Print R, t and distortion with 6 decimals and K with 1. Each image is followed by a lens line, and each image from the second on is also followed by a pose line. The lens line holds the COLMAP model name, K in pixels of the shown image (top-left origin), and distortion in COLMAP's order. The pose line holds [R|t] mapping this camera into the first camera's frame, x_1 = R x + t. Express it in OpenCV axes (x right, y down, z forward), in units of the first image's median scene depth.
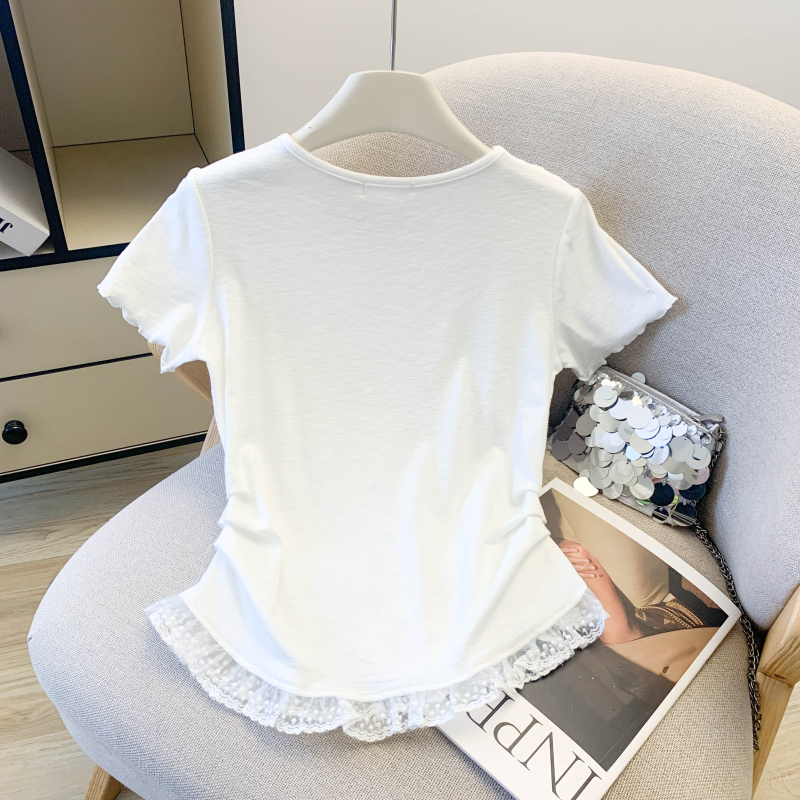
lens RADIAL K [[835.3, 0, 397.0], [0, 835.3, 401.8], [0, 0, 1]] dist [0.010613, 0.000000]
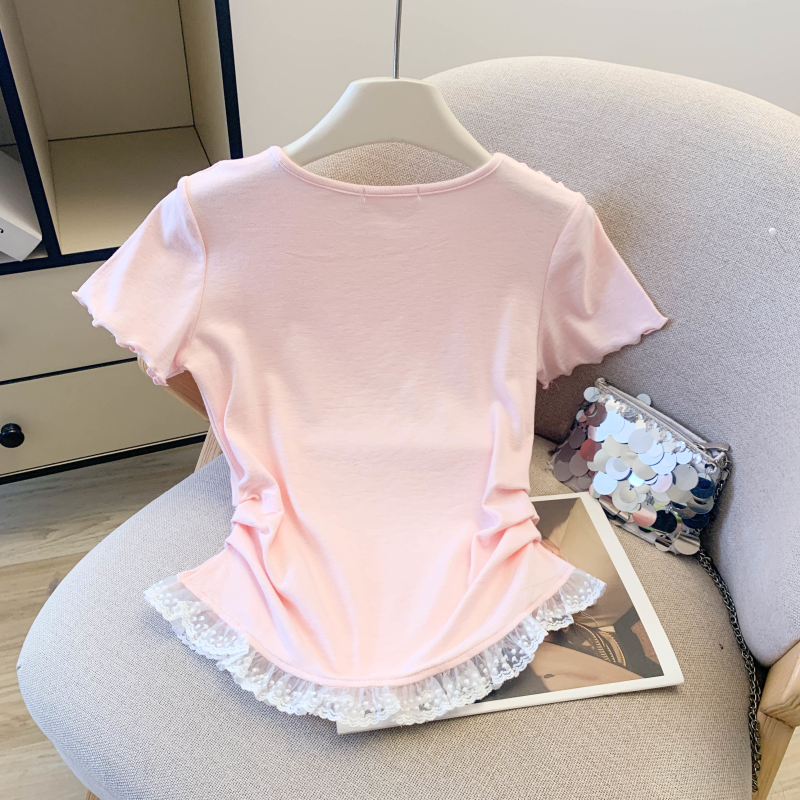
lens RADIAL K [[835.3, 0, 404.3], [0, 835.3, 392.8], [0, 0, 1]] dist [0.010613, 0.000000]
pose [[0.999921, 0.007203, -0.010256, 0.021069], [-0.006782, 0.999155, 0.040527, -0.075355], [0.010540, -0.040454, 0.999126, 0.028411]]
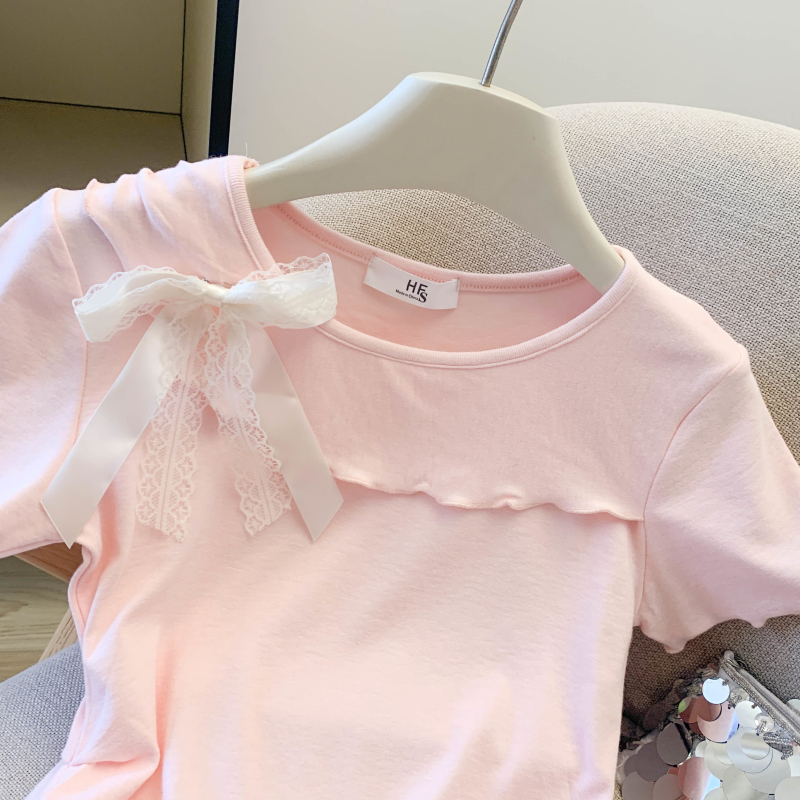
lens RADIAL K [[835.3, 0, 390.2], [0, 835.3, 402.2], [0, 0, 1]] dist [0.010613, 0.000000]
pose [[0.980750, 0.194170, 0.020676, -0.040745], [-0.194487, 0.980796, 0.014653, -0.193338], [-0.017434, -0.018392, 0.999679, 0.441234]]
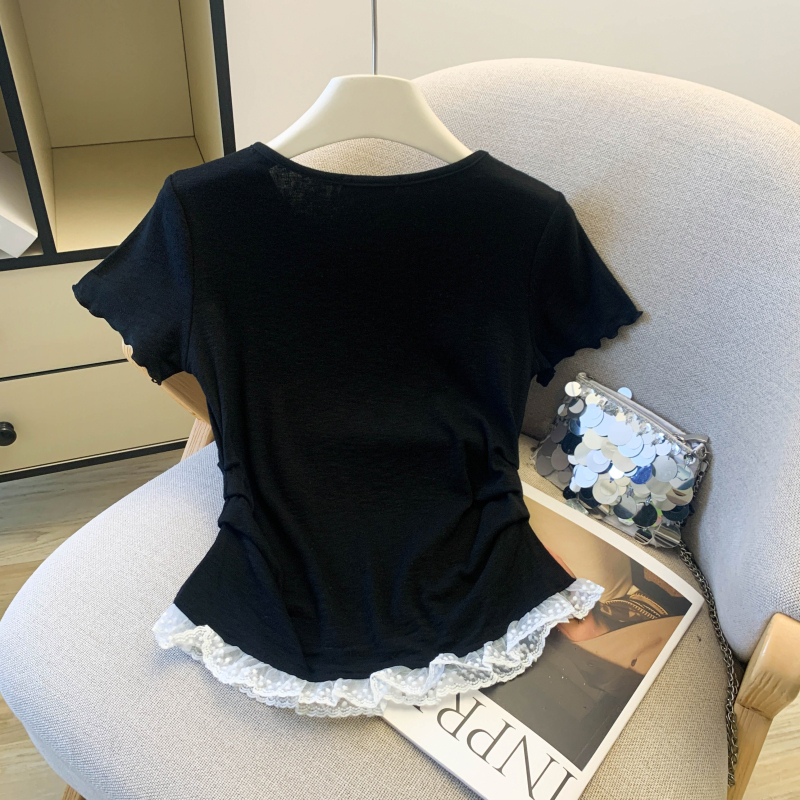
lens RADIAL K [[835.3, 0, 406.6], [0, 835.3, 398.1], [0, 0, 1]] dist [0.010613, 0.000000]
pose [[0.999485, 0.019918, -0.025165, 0.060868], [-0.020064, 0.999783, -0.005553, -0.013276], [0.025048, 0.006055, 0.999668, 0.022478]]
